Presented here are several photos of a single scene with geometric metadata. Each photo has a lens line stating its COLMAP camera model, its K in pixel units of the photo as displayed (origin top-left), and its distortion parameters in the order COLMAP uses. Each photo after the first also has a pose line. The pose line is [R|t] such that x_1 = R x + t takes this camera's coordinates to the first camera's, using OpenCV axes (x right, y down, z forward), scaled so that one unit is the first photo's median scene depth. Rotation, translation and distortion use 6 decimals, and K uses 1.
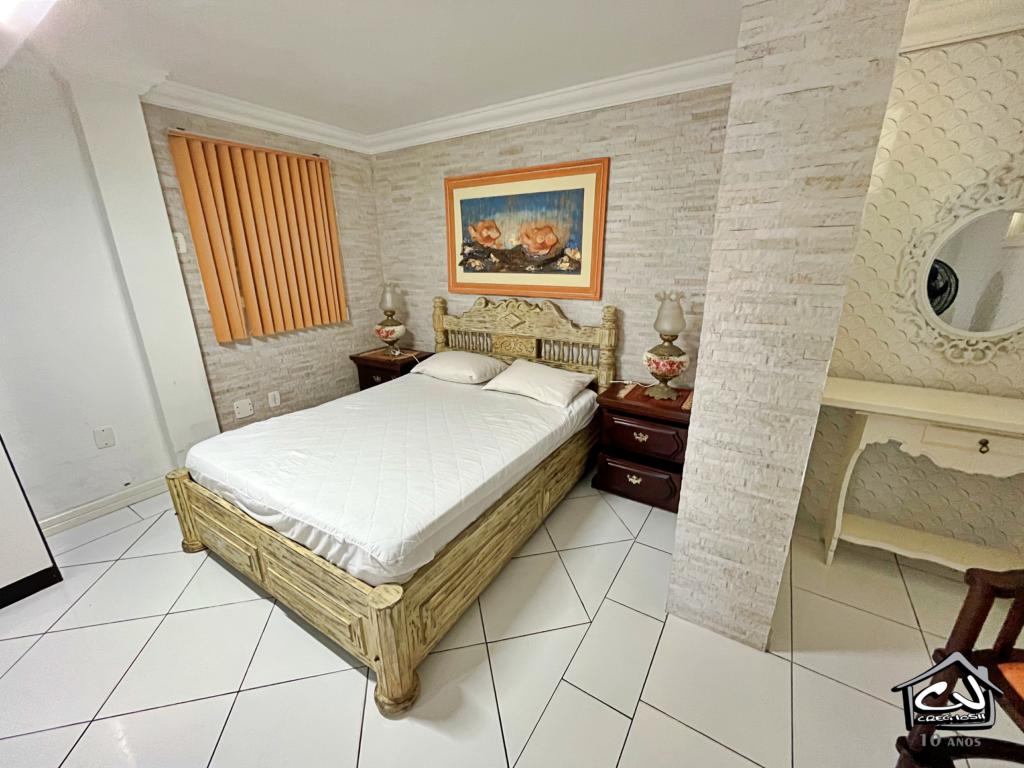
lens RADIAL K [[414.2, 0, 513.0], [0, 414.2, 386.5], [0, 0, 1]] dist [-0.001630, -0.000070]
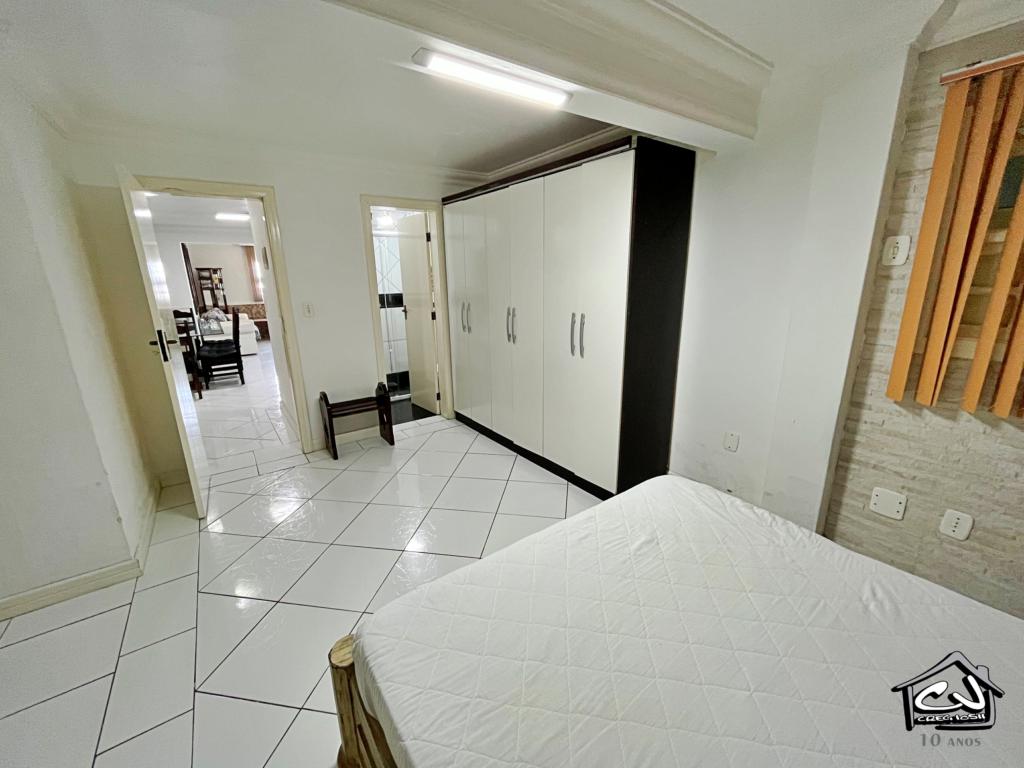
lens RADIAL K [[414.2, 0, 512.6], [0, 414.2, 384.7], [0, 0, 1]] dist [-0.001630, -0.000070]
pose [[-0.373858, 0.252821, -0.892363, 0.093965], [-0.262139, 0.894100, 0.363137, -0.193558], [0.889670, 0.369685, -0.267992, 0.592166]]
